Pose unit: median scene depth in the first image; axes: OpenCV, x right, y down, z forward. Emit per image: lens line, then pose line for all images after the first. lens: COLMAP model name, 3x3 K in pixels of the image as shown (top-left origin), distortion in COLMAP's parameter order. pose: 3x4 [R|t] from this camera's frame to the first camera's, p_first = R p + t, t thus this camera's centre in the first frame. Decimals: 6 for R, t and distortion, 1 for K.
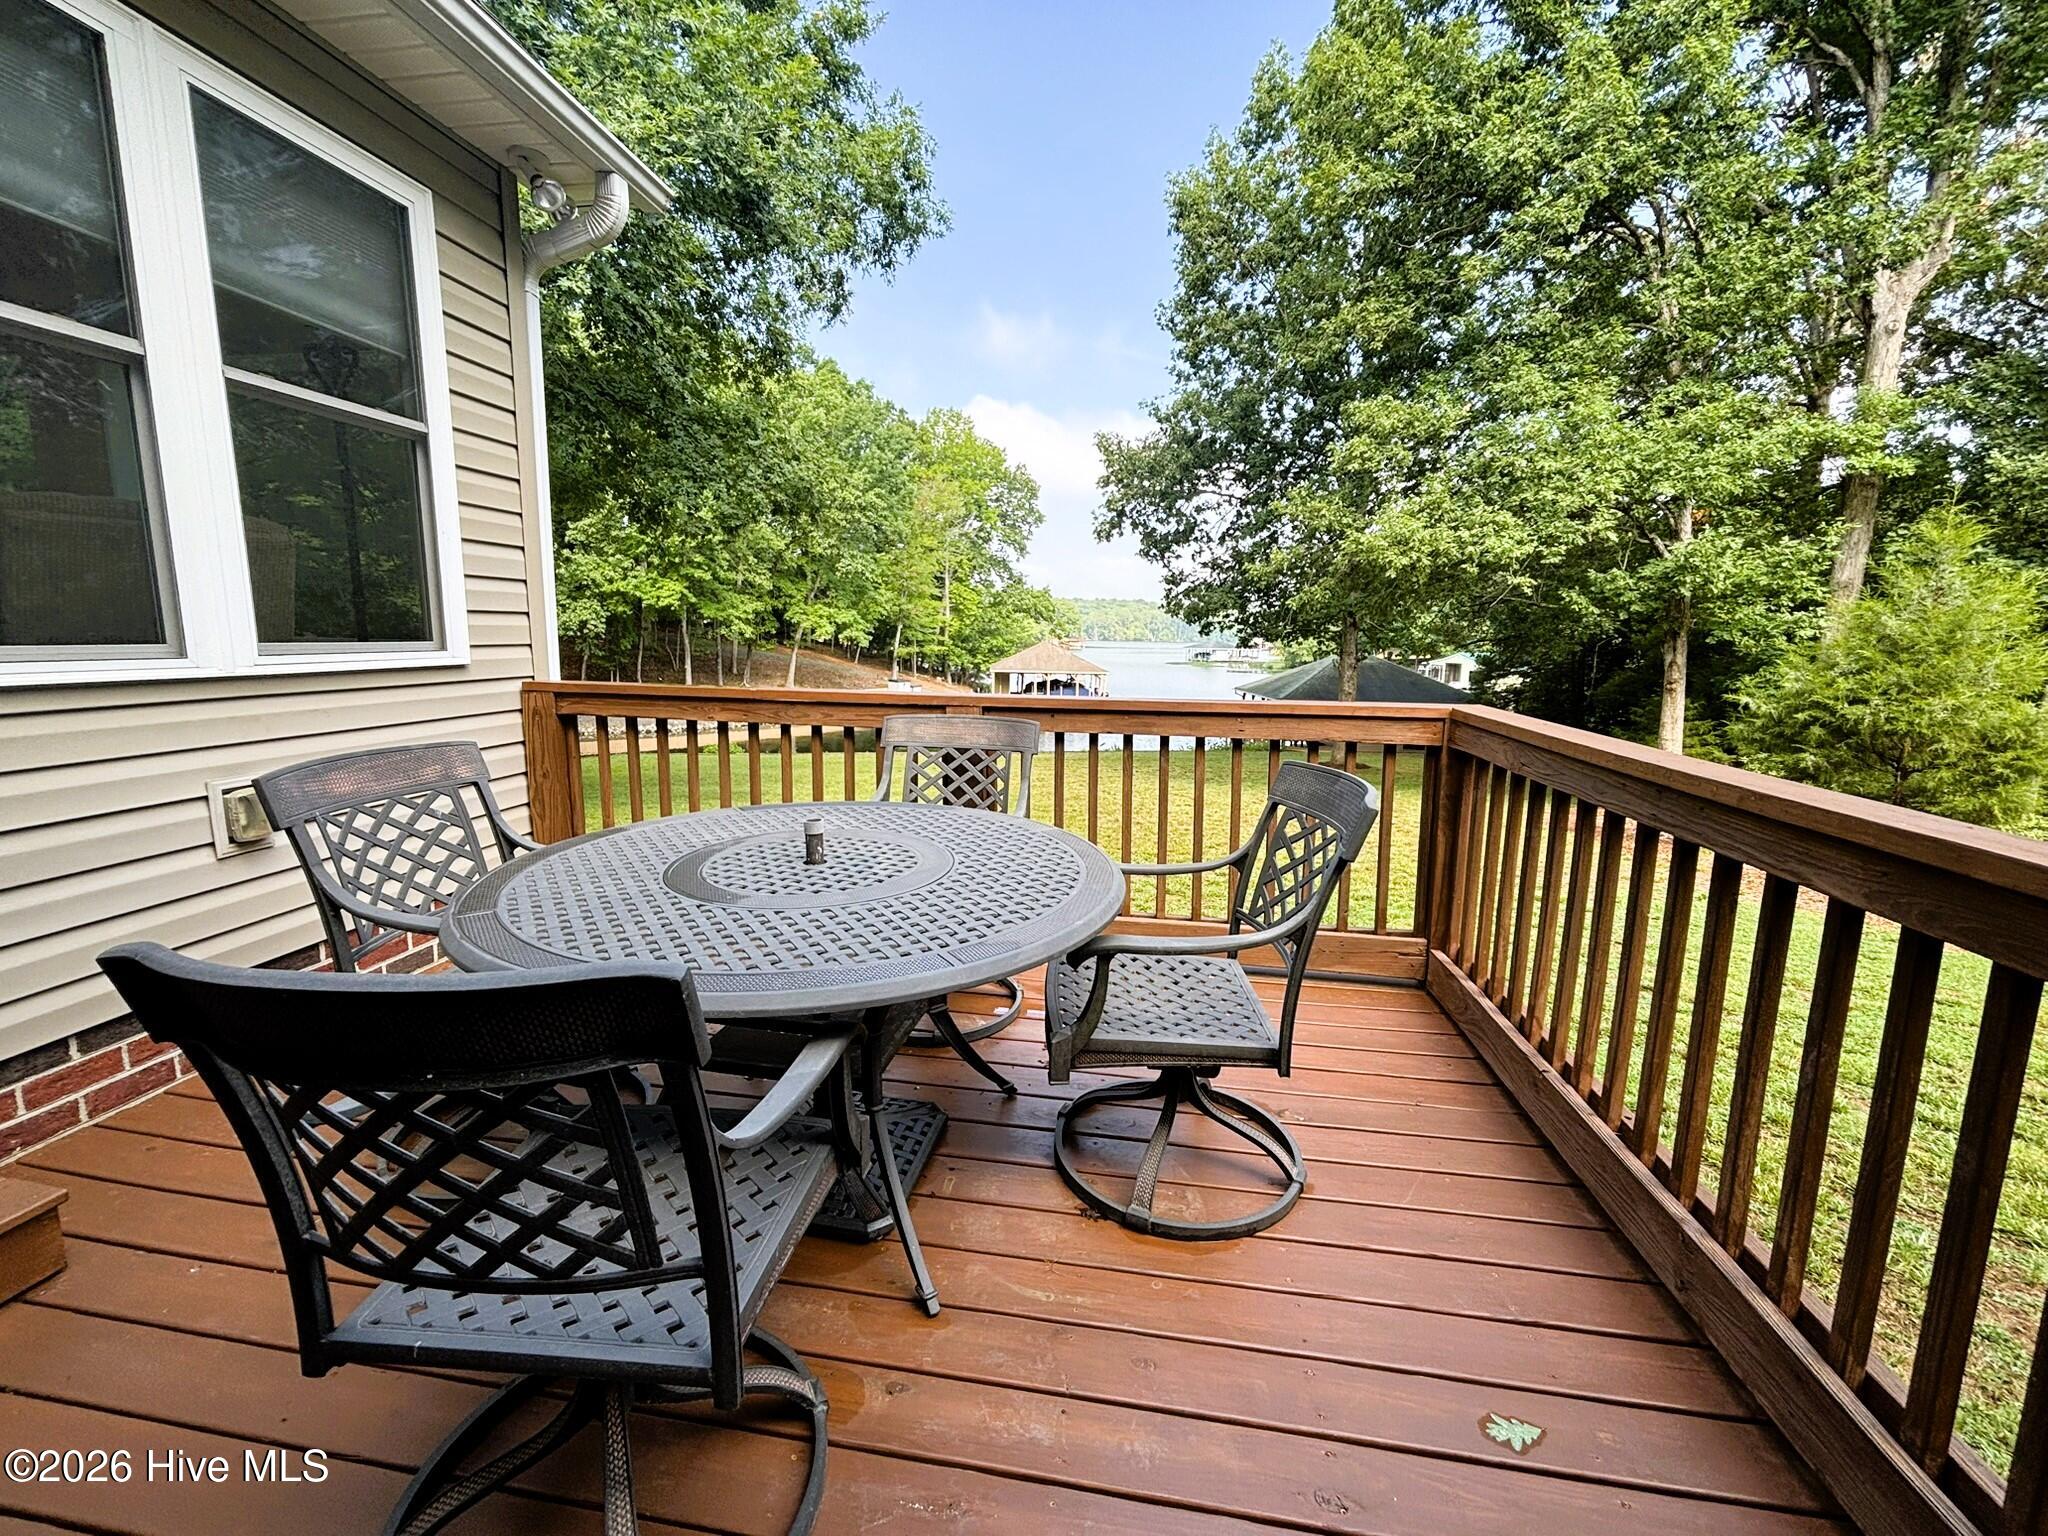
lens RADIAL K [[835.5, 0, 1034.7], [0, 835.5, 765.6], [0, 0, 1]] dist [0.006734, -0.000399]
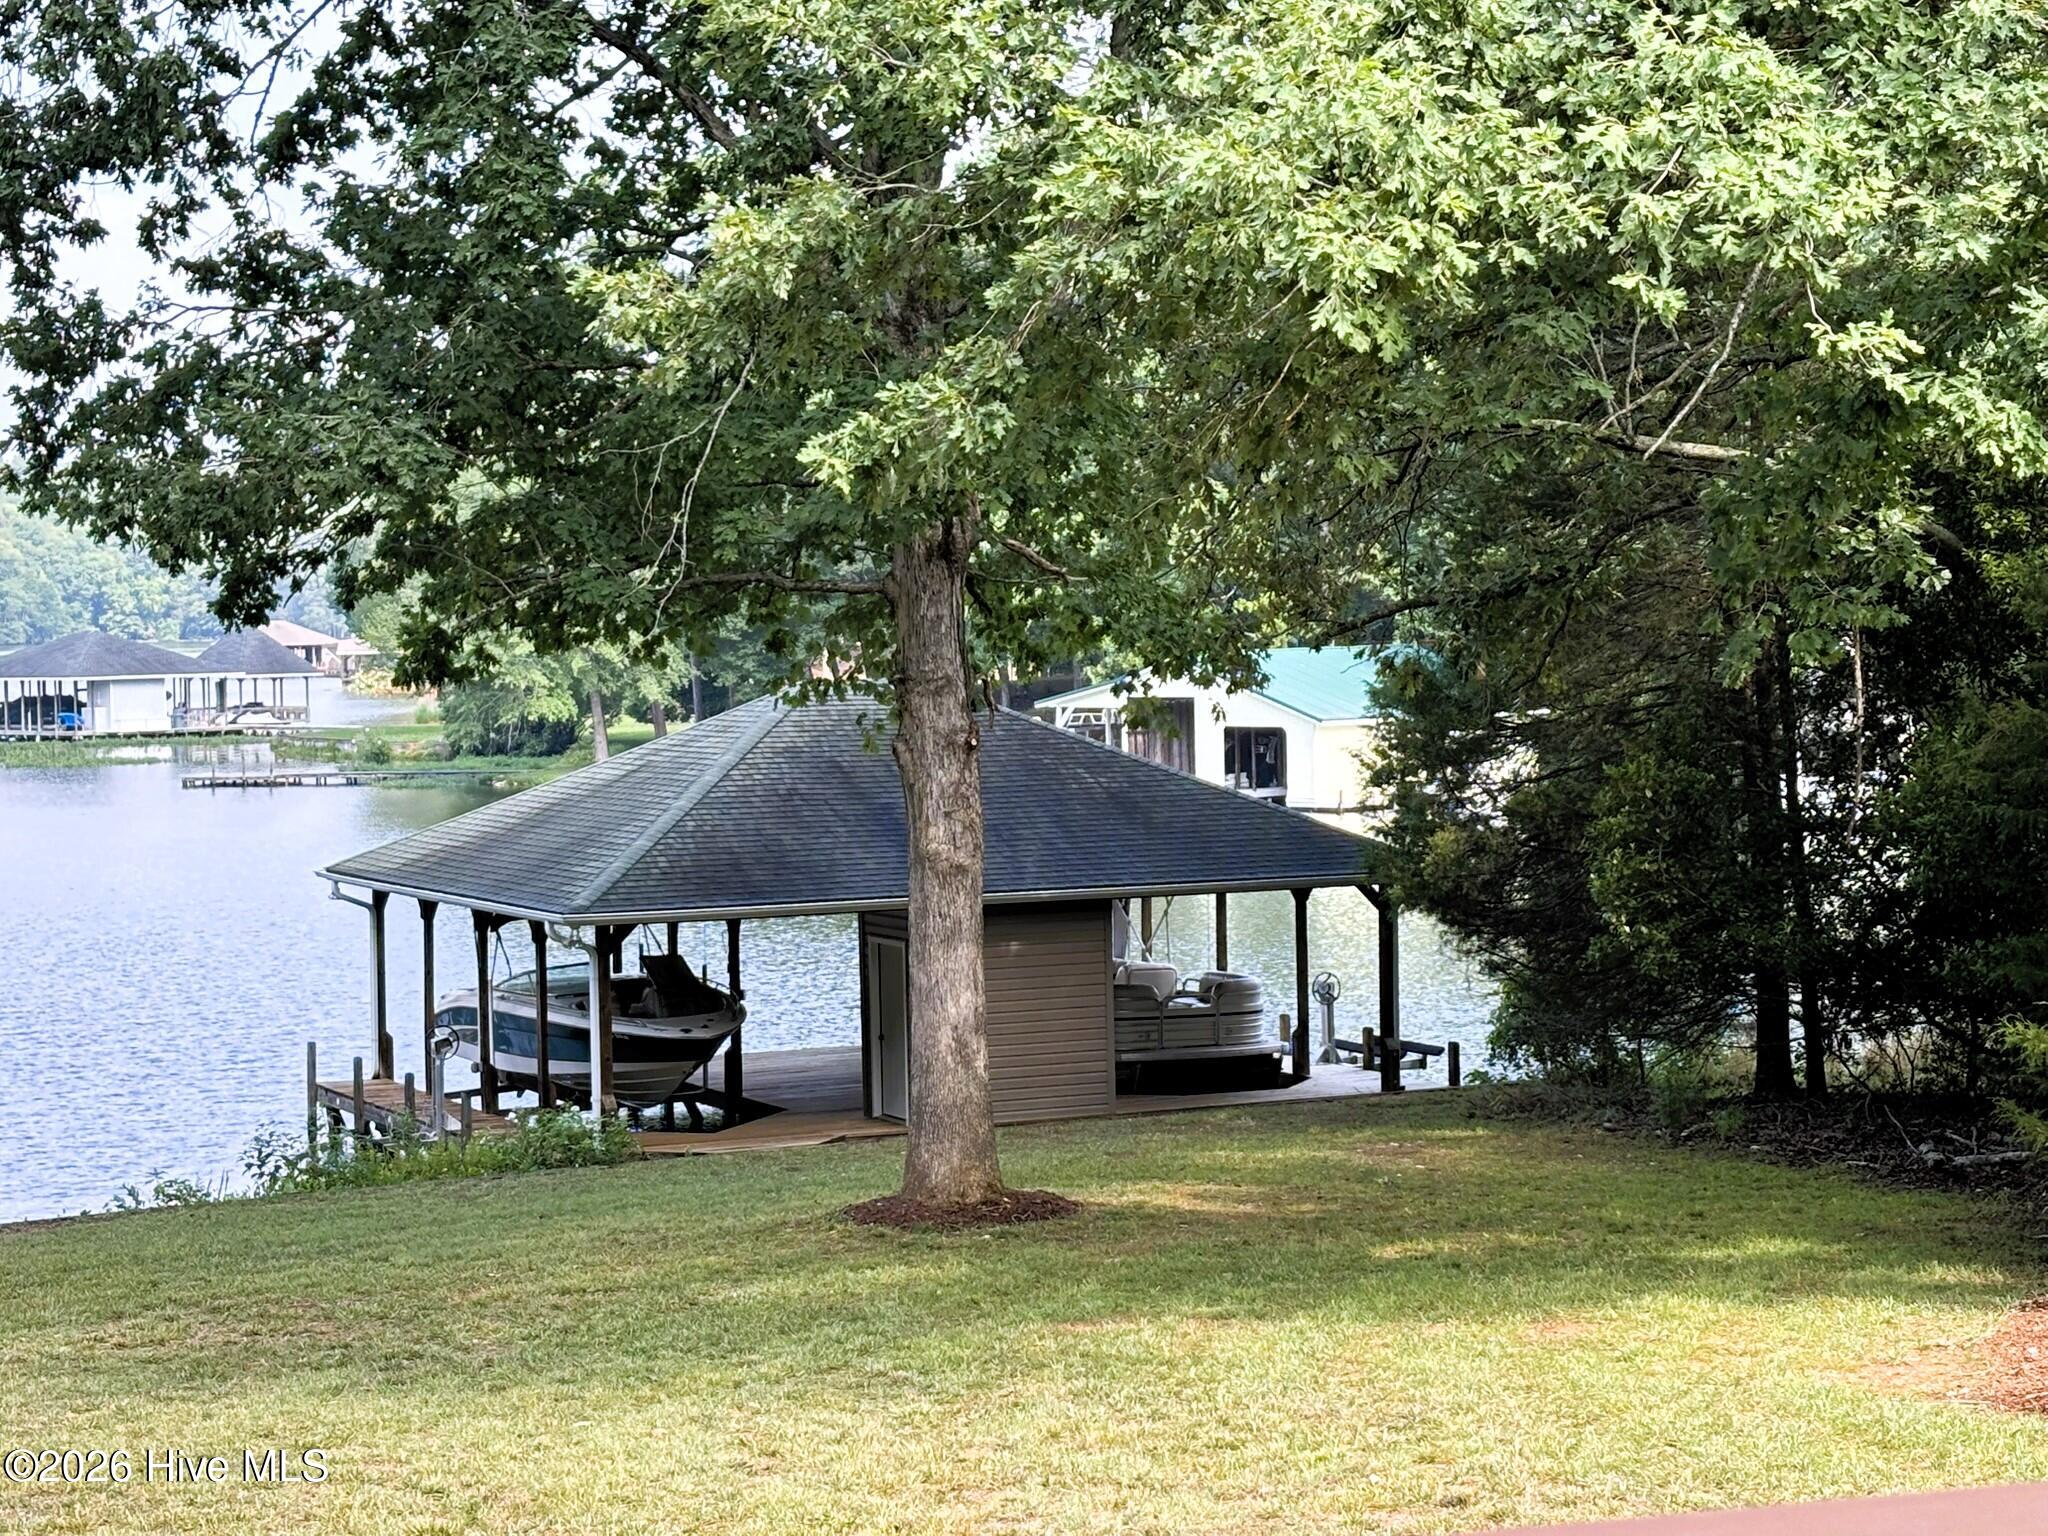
lens RADIAL K [[4029.7, 0, 1016.8], [0, 4029.7, 757.4], [0, 0, 1]] dist [0.169502, 0.000000]
pose [[0.902576, -0.052370, 0.427333, -0.083182], [0.102248, 0.990250, -0.094603, -0.026746], [-0.418212, 0.129080, 0.899131, 0.114780]]
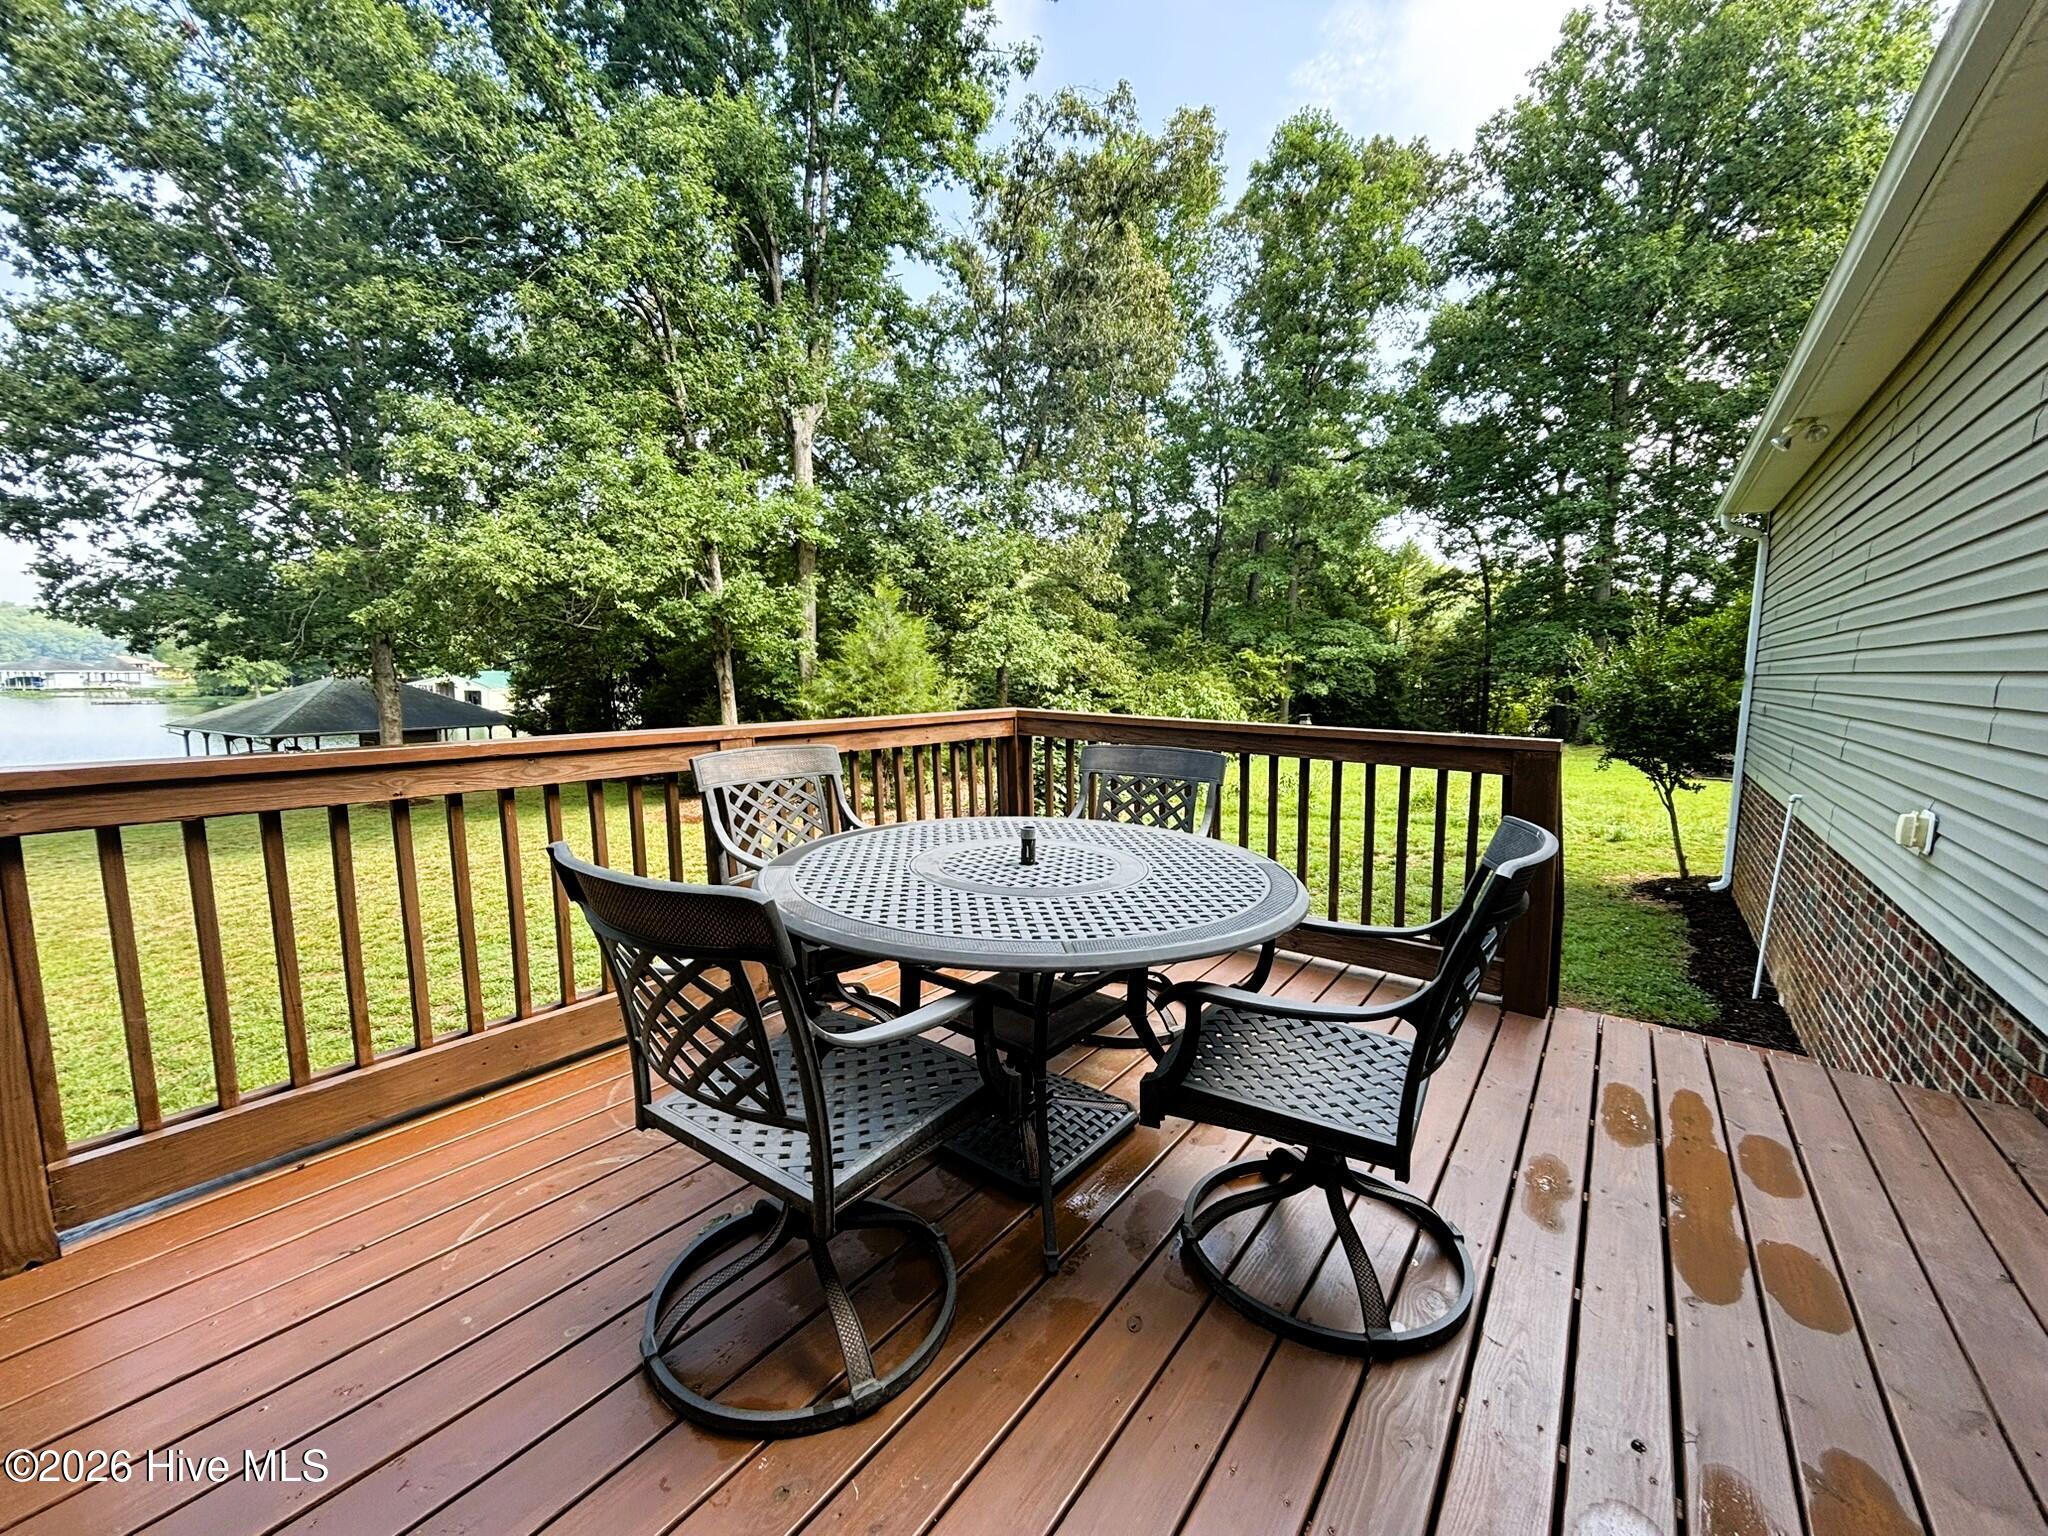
lens RADIAL K [[835.5, 0, 1006.0], [0, 835.5, 768.1], [0, 0, 1]] dist [0.006734, -0.000399]
pose [[0.480772, -0.120018, 0.868593, -0.139747], [0.134217, 0.988988, 0.062364, -0.010474], [-0.866512, 0.086597, 0.491586, 0.043634]]
